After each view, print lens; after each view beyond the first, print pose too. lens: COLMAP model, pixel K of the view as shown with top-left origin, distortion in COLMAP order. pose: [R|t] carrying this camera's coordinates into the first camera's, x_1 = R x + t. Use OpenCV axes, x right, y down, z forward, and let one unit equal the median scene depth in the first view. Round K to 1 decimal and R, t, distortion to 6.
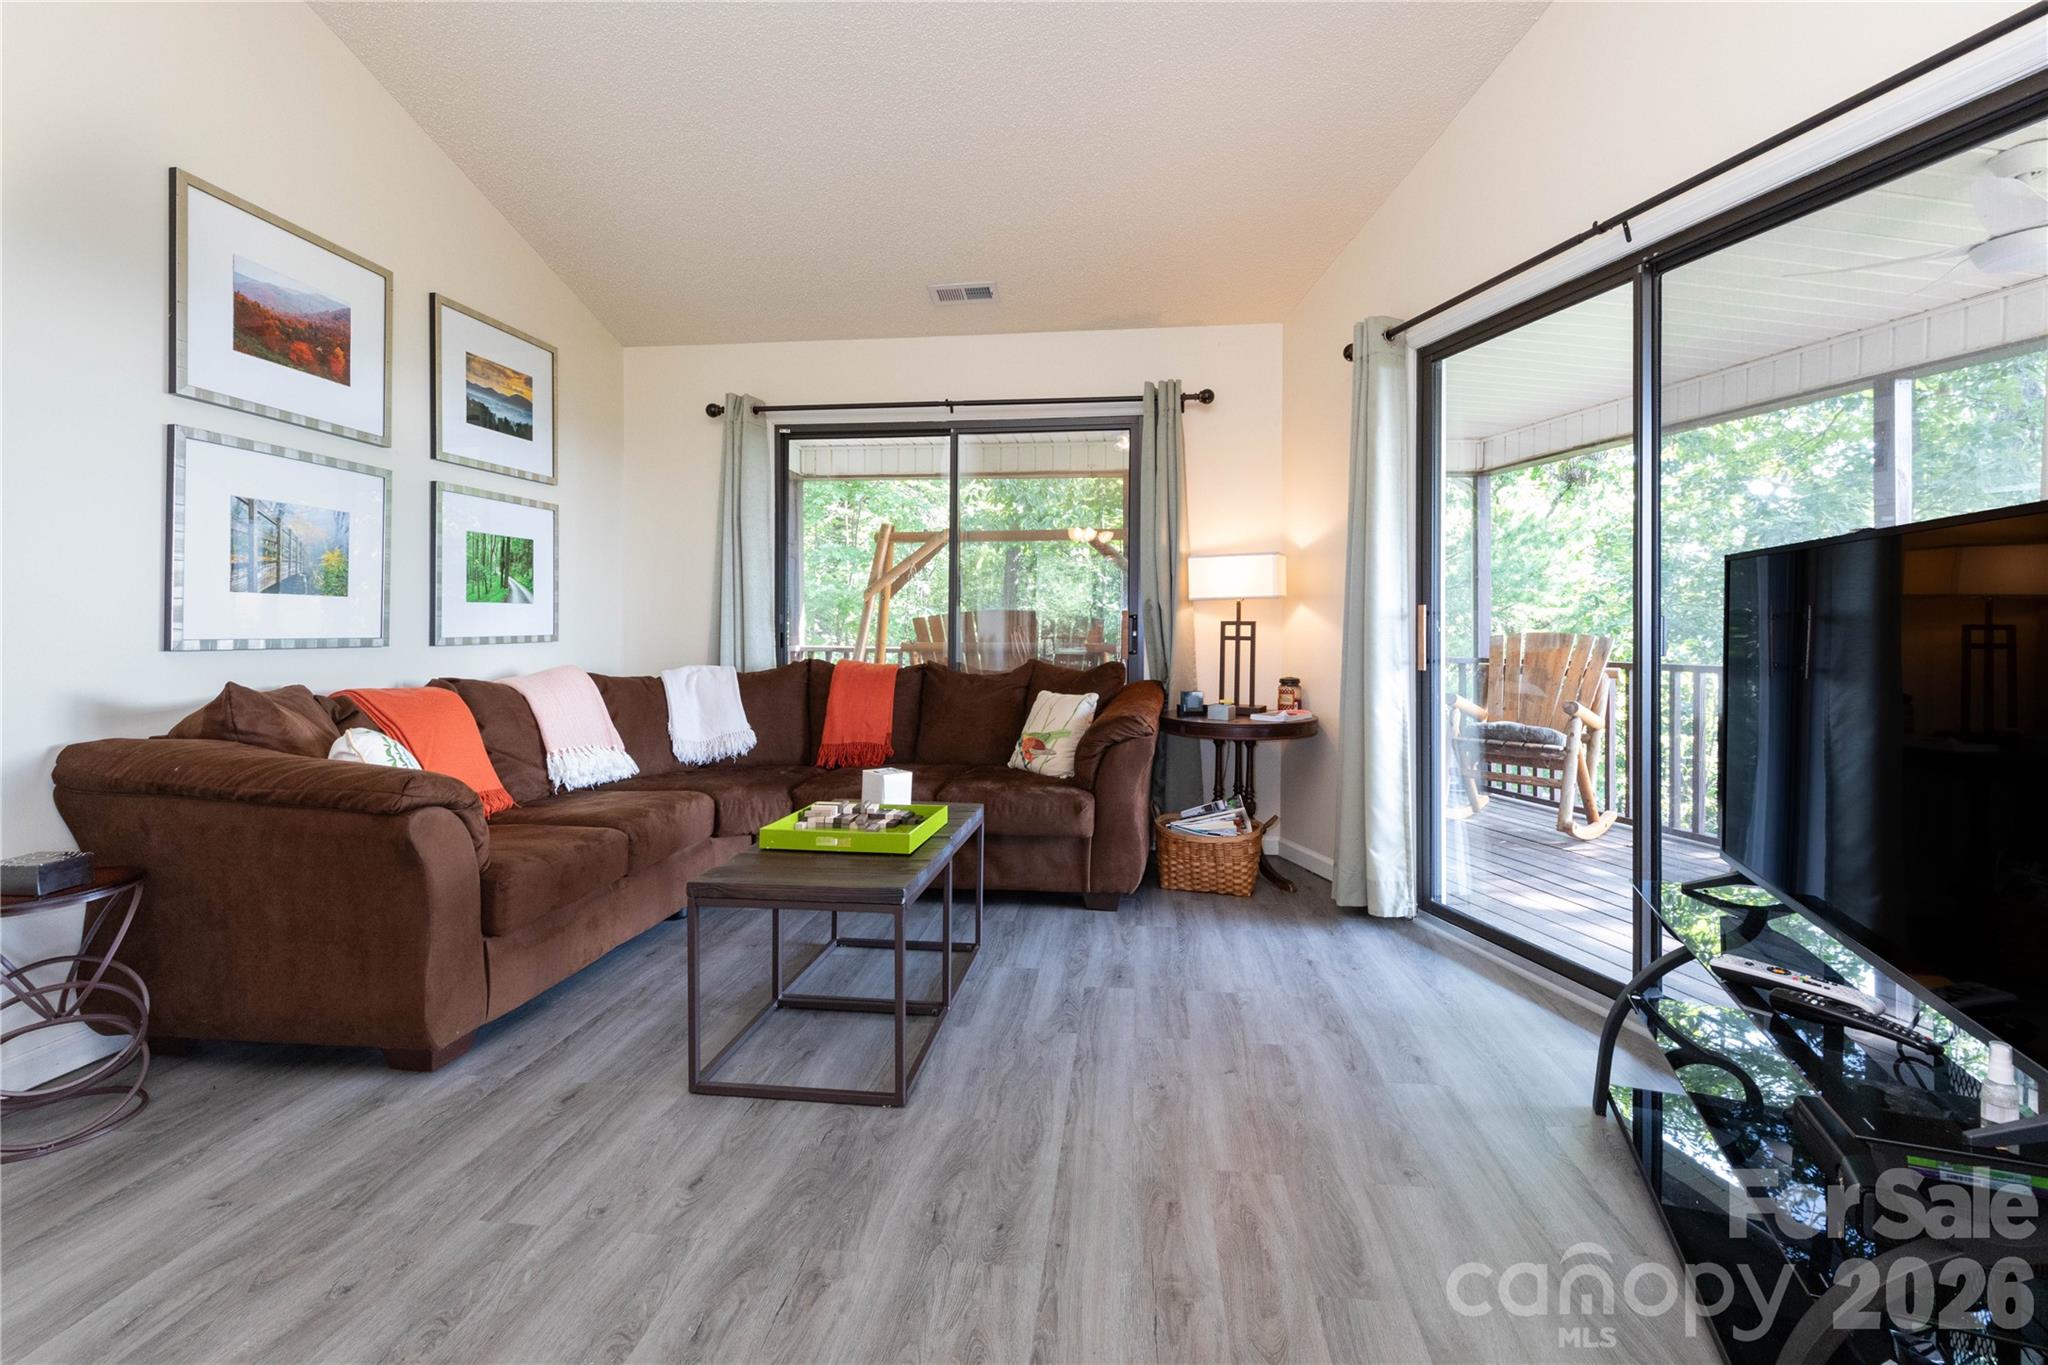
lens RADIAL K [[932.3, 0, 1047.7], [0, 932.3, 635.6], [0, 0, 1]] dist [-0.014881, -0.001121]
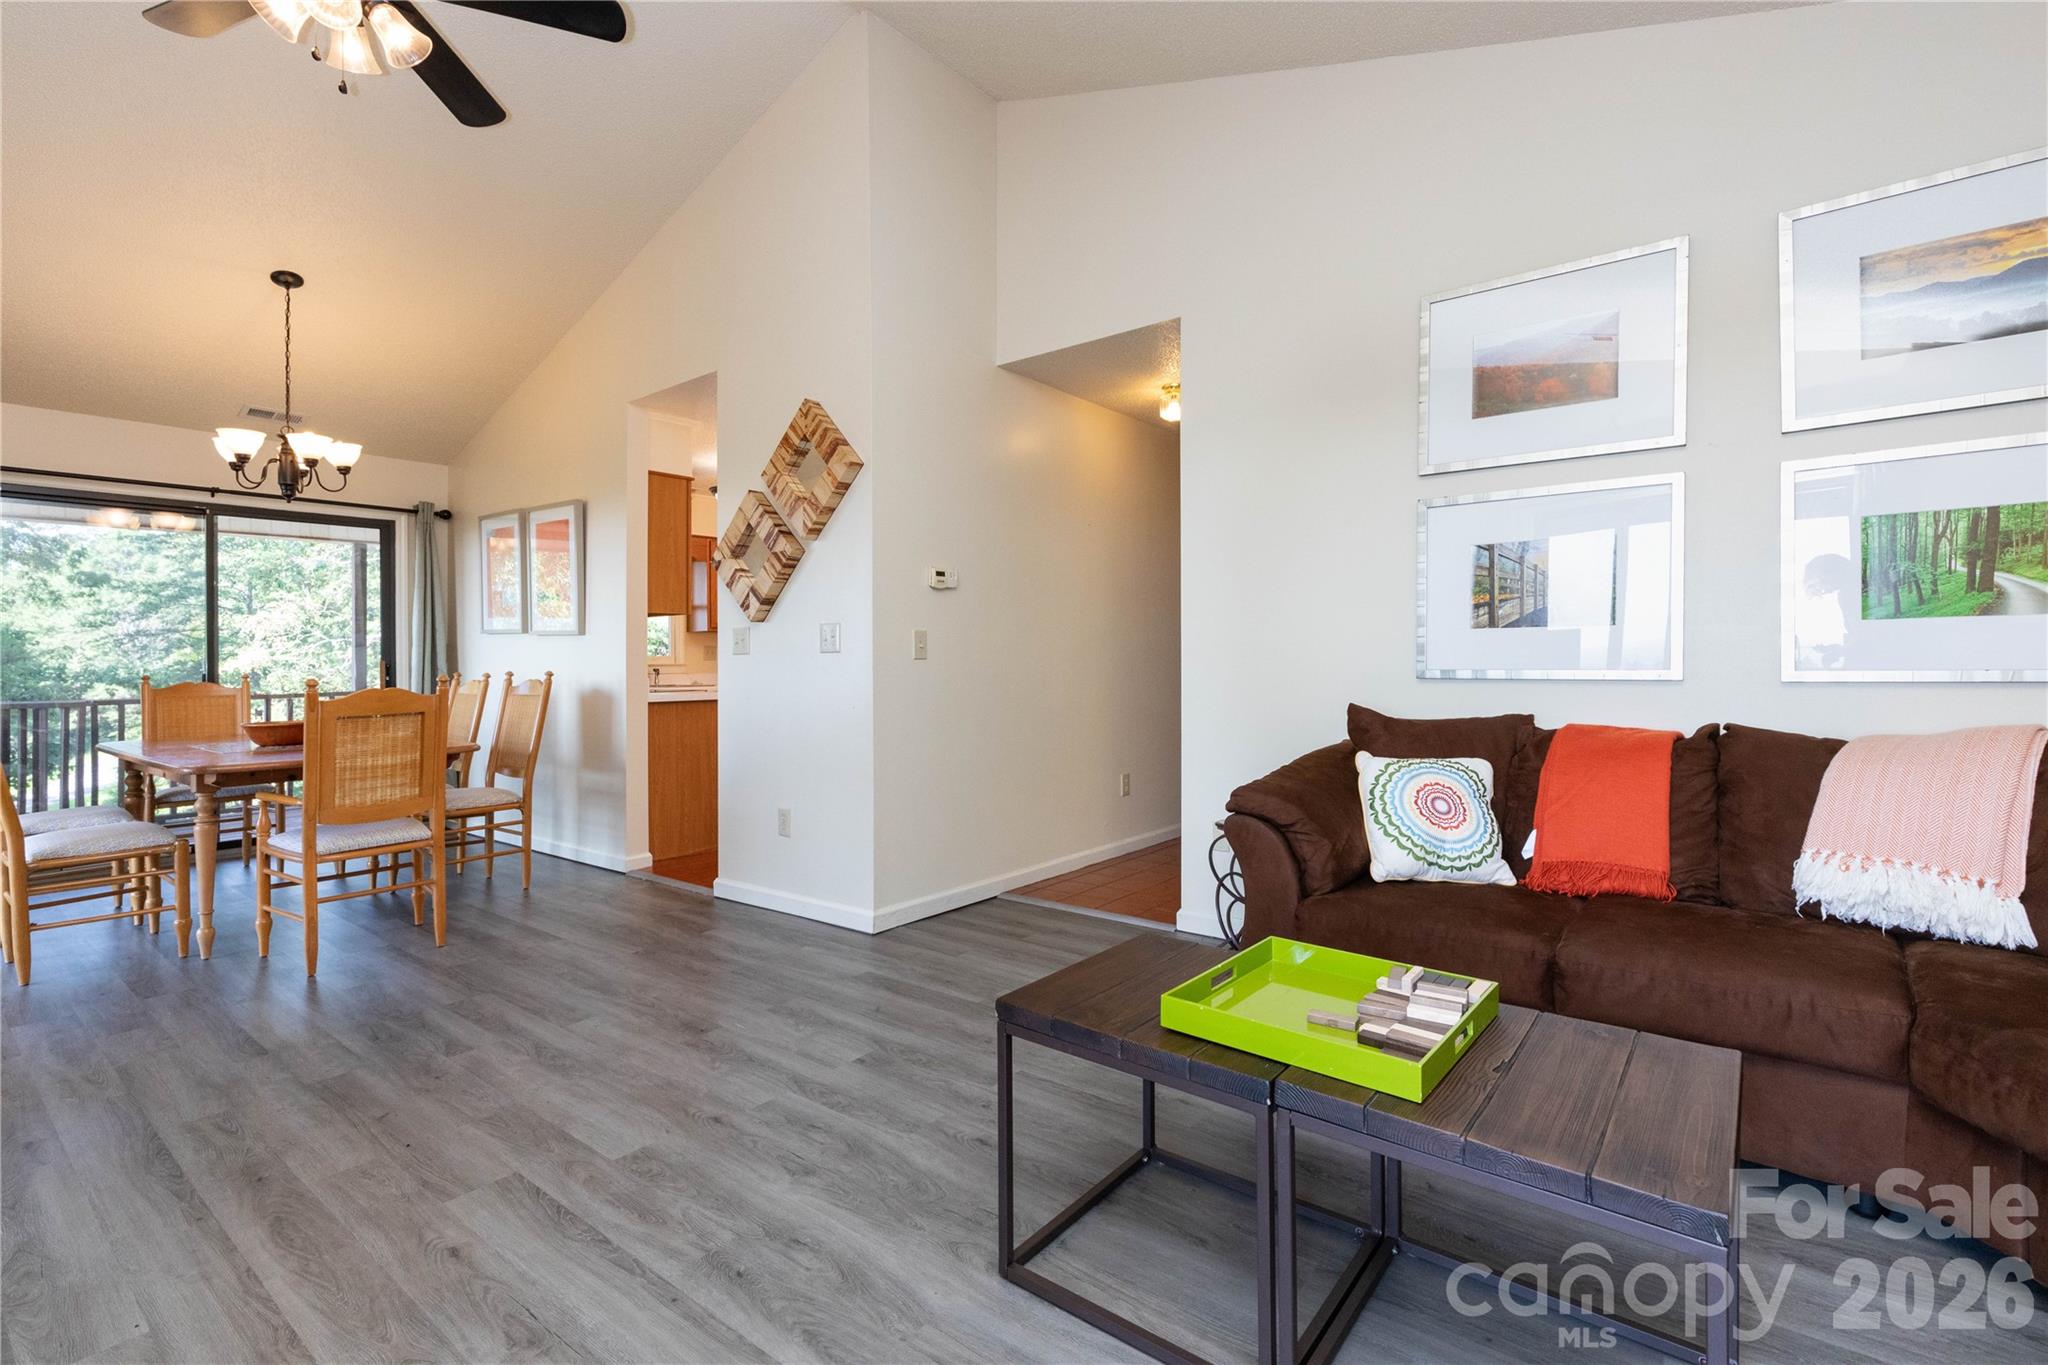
lens RADIAL K [[932.3, 0, 1023.4], [0, 932.3, 652.0], [0, 0, 1]] dist [-0.014881, -0.001121]
pose [[-0.543029, 0.002923, -0.839709, 0.396034], [0.005465, 0.999985, -0.000053, -0.021012], [0.839696, -0.004618, -0.543037, 1.153657]]
